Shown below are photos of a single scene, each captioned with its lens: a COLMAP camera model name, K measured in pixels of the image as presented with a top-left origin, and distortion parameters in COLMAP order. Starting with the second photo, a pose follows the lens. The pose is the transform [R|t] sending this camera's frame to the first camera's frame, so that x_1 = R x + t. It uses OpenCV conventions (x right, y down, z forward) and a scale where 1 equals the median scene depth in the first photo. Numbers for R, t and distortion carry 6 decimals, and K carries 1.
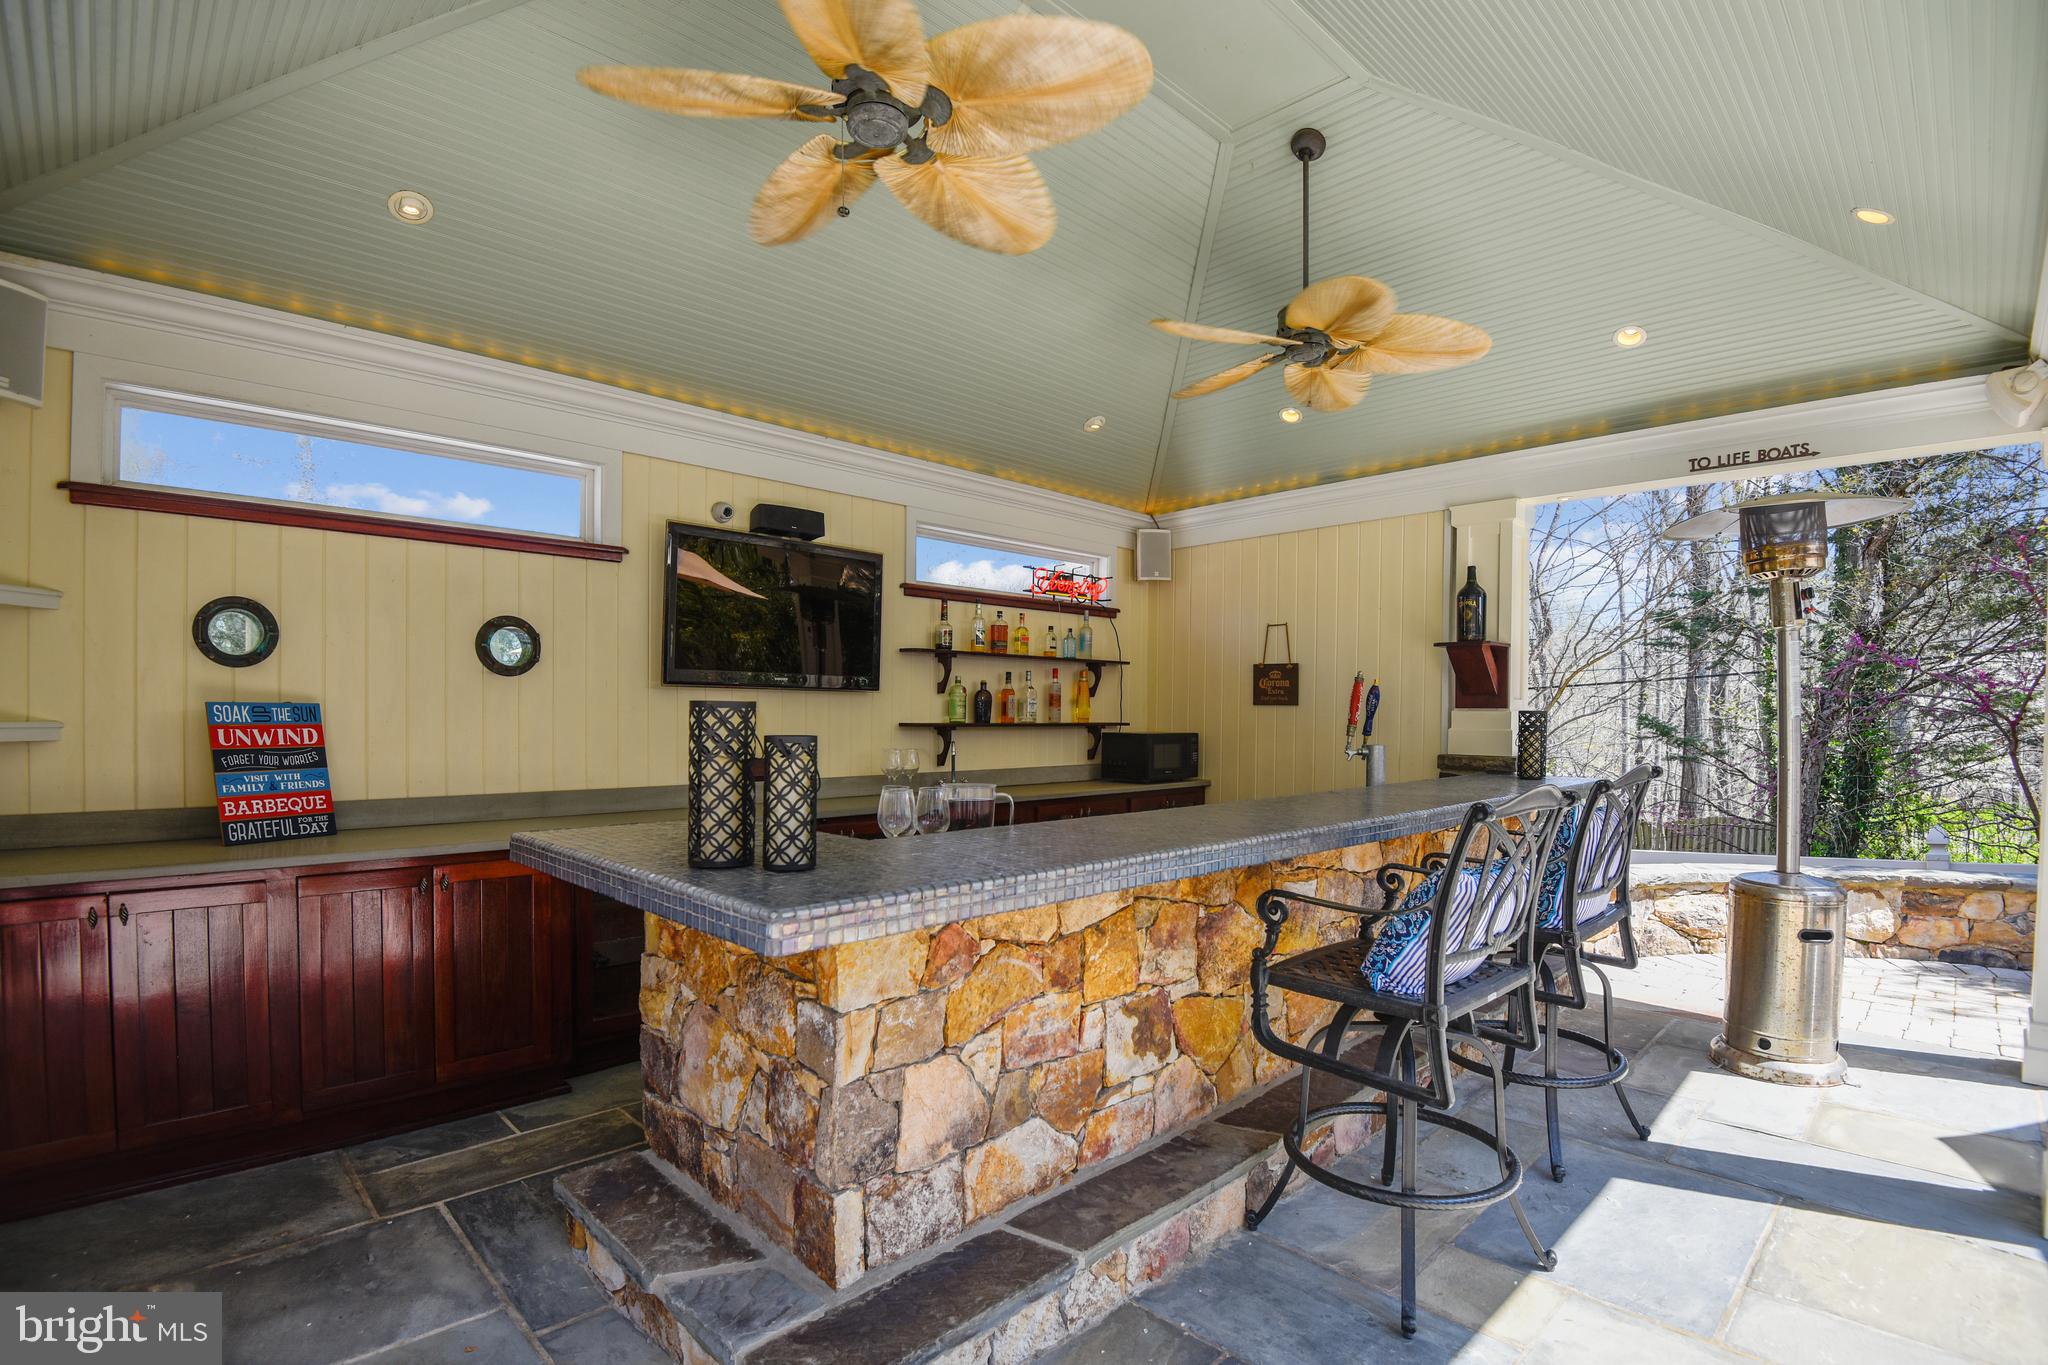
lens RADIAL K [[977.2, 0, 1040.5], [0, 977.2, 717.5], [0, 0, 1]] dist [-0.028798, -0.009263]
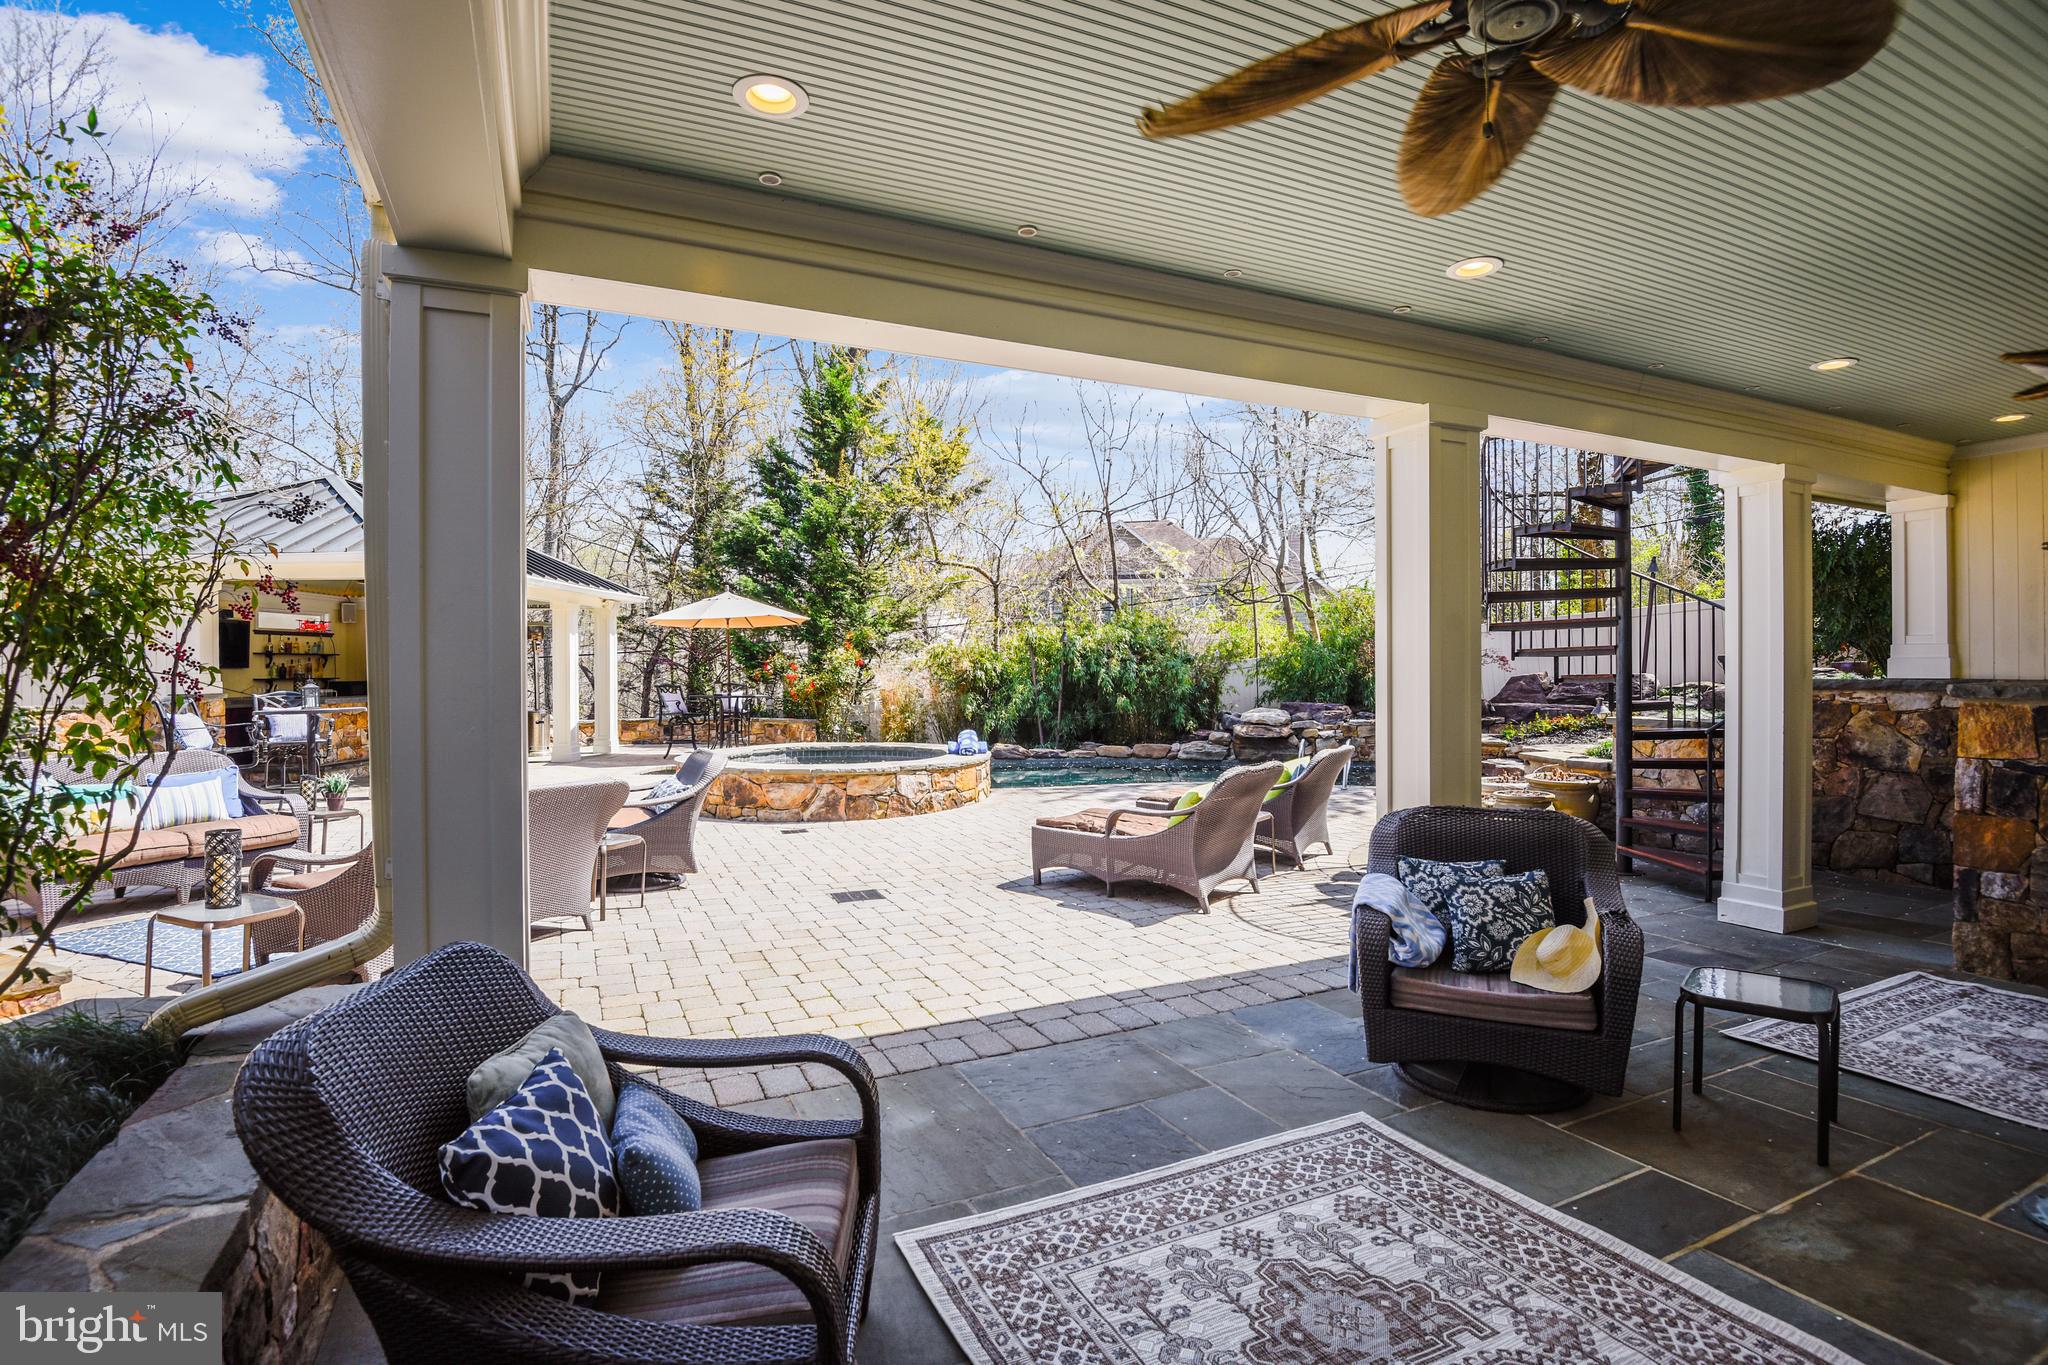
lens RADIAL K [[977.2, 0, 1018.9], [0, 977.2, 678.2], [0, 0, 1]] dist [-0.028798, -0.009263]
pose [[0.708972, -0.016349, 0.705047, -0.529582], [0.014978, 0.999855, 0.008124, 0.015618], [-0.705077, 0.004800, 0.709114, -2.568858]]
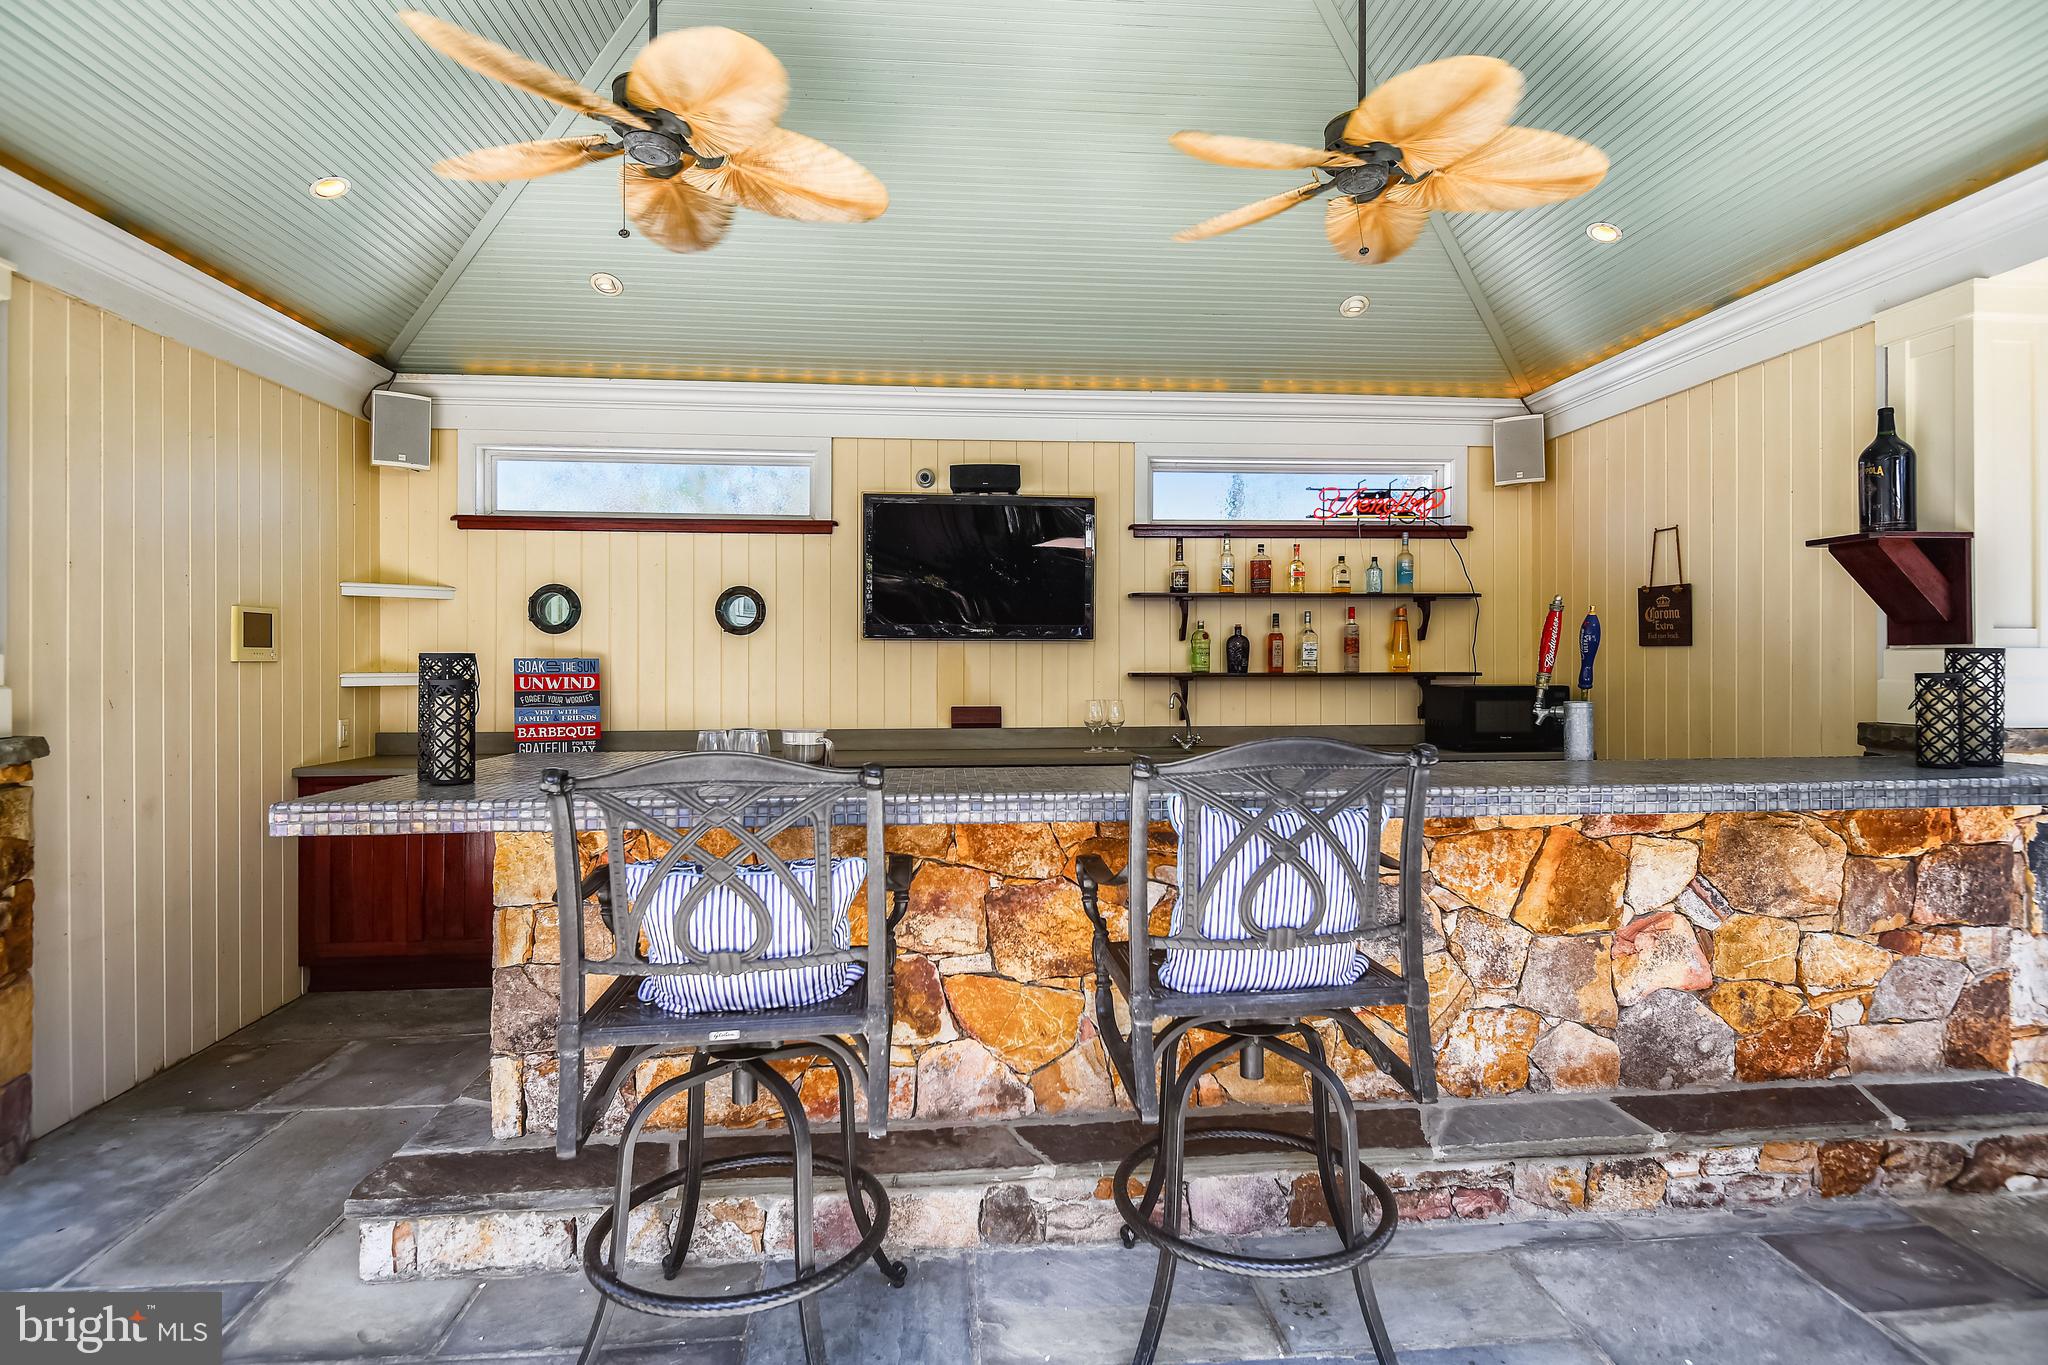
lens RADIAL K [[1060.9, 0, 1019.9], [0, 1060.9, 649.8], [0, 0, 1]] dist [0.028674, -0.001353]
pose [[0.762499, -0.016398, -0.646782, 0.443448], [0.004457, 0.999788, -0.020094, 0.003804], [0.646974, 0.012439, 0.762410, 0.147792]]
